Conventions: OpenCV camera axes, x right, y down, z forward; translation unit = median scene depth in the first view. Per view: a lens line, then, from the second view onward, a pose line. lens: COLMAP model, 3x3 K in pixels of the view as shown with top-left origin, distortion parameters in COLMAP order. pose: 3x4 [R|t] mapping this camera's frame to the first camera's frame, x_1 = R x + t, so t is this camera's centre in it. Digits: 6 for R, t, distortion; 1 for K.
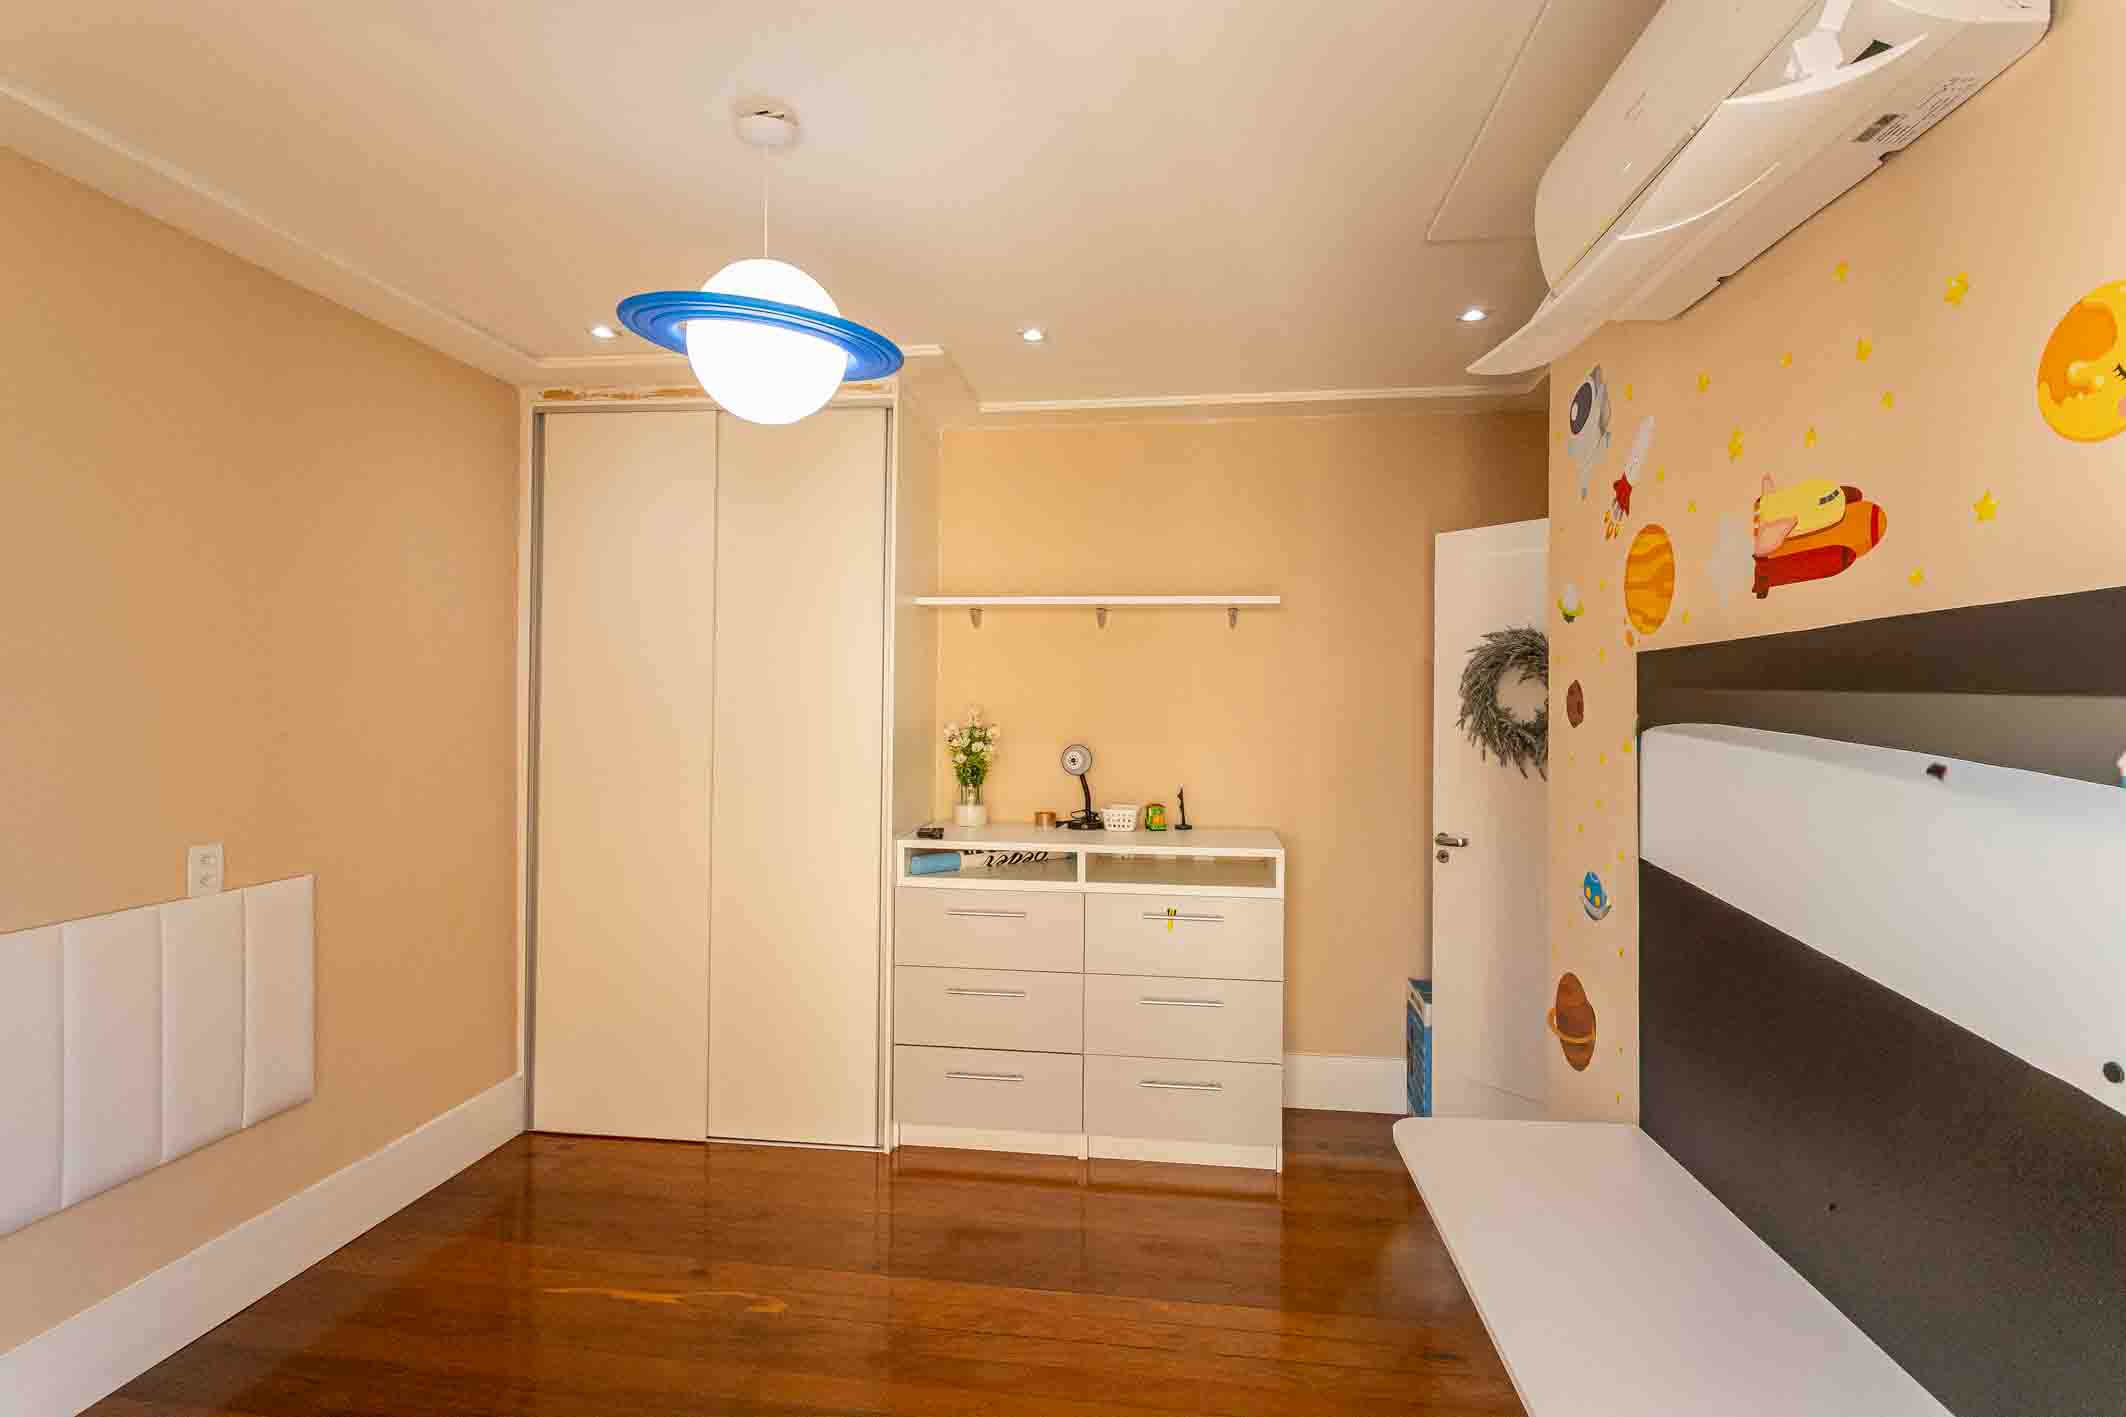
lens RADIAL K [[1013.9, 0, 1064.8], [0, 1013.9, 702.5], [0, 0, 1]] dist [0.001536, 0.000344]
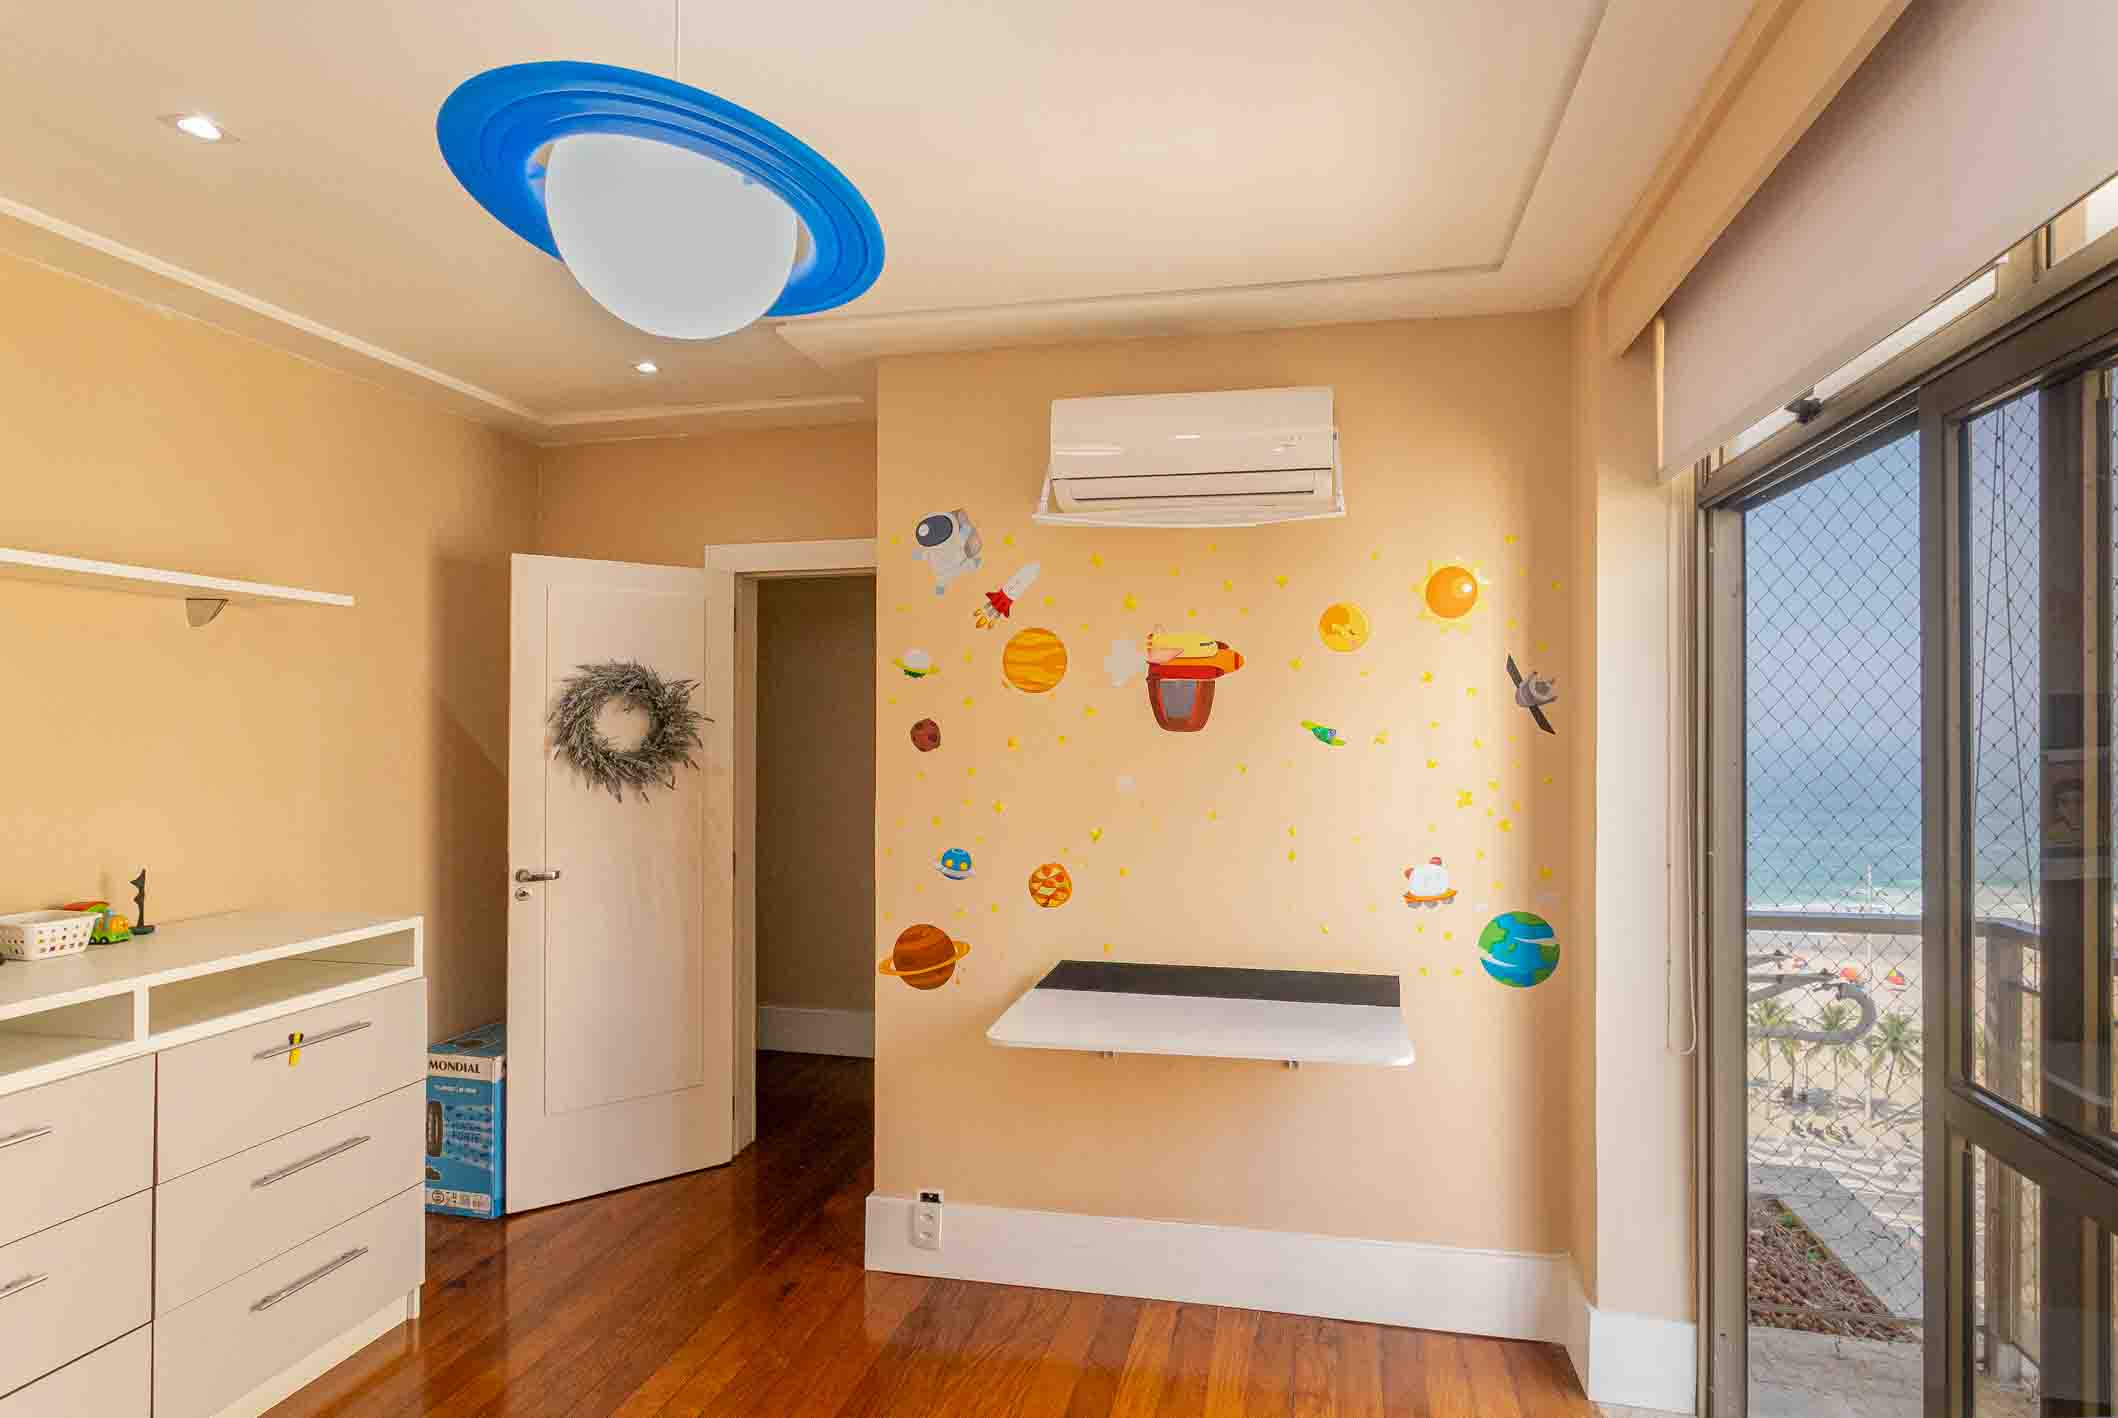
lens RADIAL K [[1010.1, 0, 1123.0], [0, 1010.1, 725.0], [0, 0, 1]] dist [0.001536, 0.000344]
pose [[0.067269, -0.003551, 0.997729, -0.554265], [-0.001515, 0.999992, 0.003662, -0.011870], [-0.997734, -0.001758, 0.067263, 0.388198]]
